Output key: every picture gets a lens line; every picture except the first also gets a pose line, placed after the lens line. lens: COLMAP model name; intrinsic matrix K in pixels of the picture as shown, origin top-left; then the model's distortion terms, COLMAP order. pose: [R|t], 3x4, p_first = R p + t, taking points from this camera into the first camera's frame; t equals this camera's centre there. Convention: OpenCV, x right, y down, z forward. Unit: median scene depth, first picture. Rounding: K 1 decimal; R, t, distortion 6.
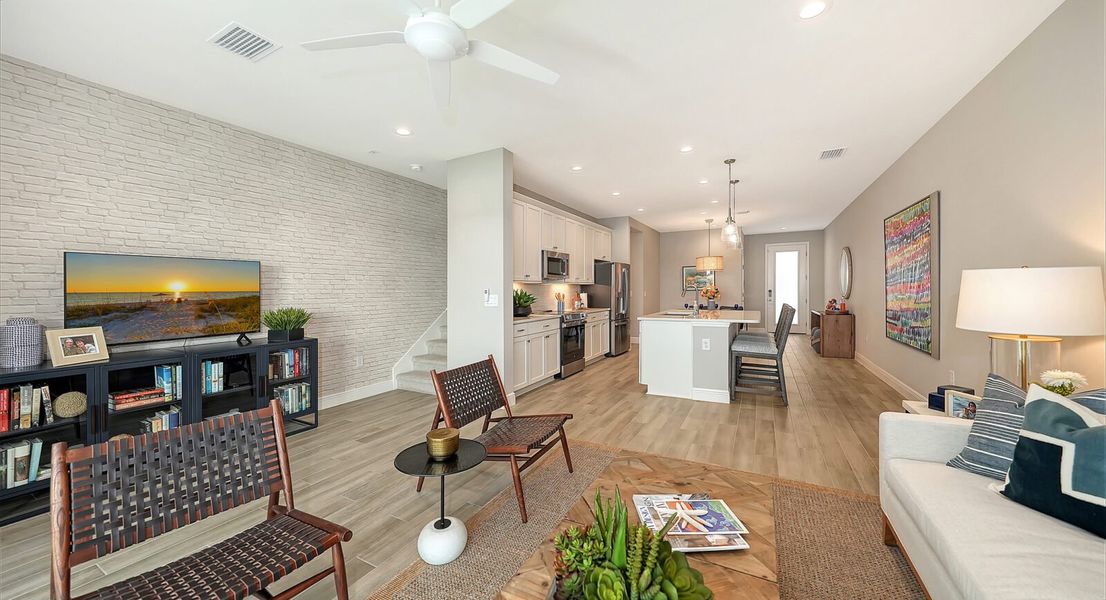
lens RADIAL K [[385.5, 0, 542.2], [0, 385.5, 297.8], [0, 0, 1]] dist [-0.004303, -0.000067]
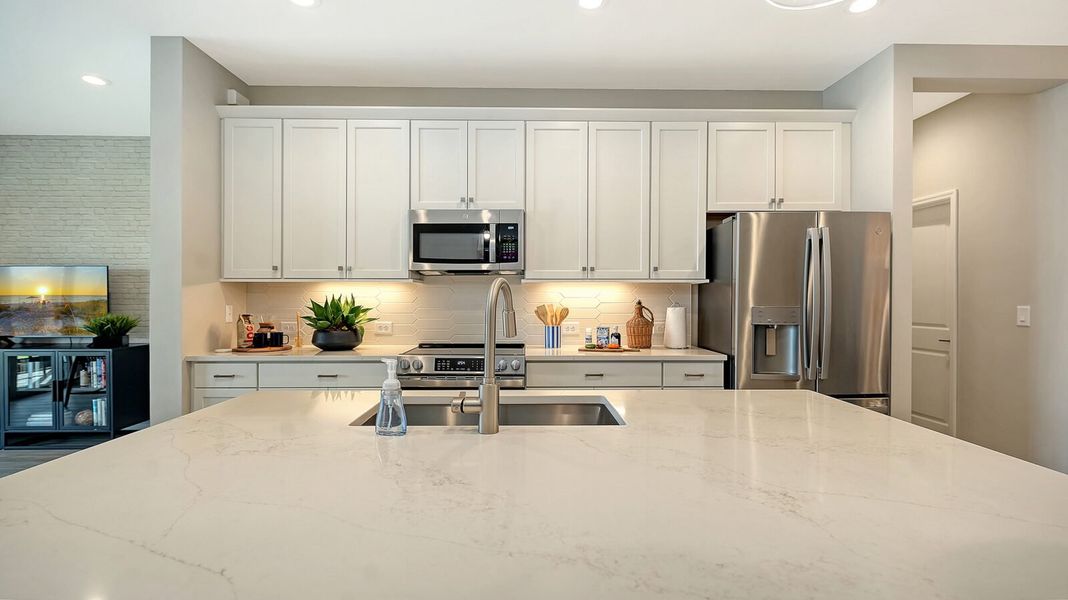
lens RADIAL K [[477.9, 0, 532.6], [0, 477.9, 298.1], [0, 0, 1]] dist [0.002393, -0.000228]
pose [[0.512056, 0.008494, -0.858910, 0.563126], [-0.024320, 0.999694, -0.004613, -0.019385], [0.858607, 0.023251, 0.512106, 0.832792]]
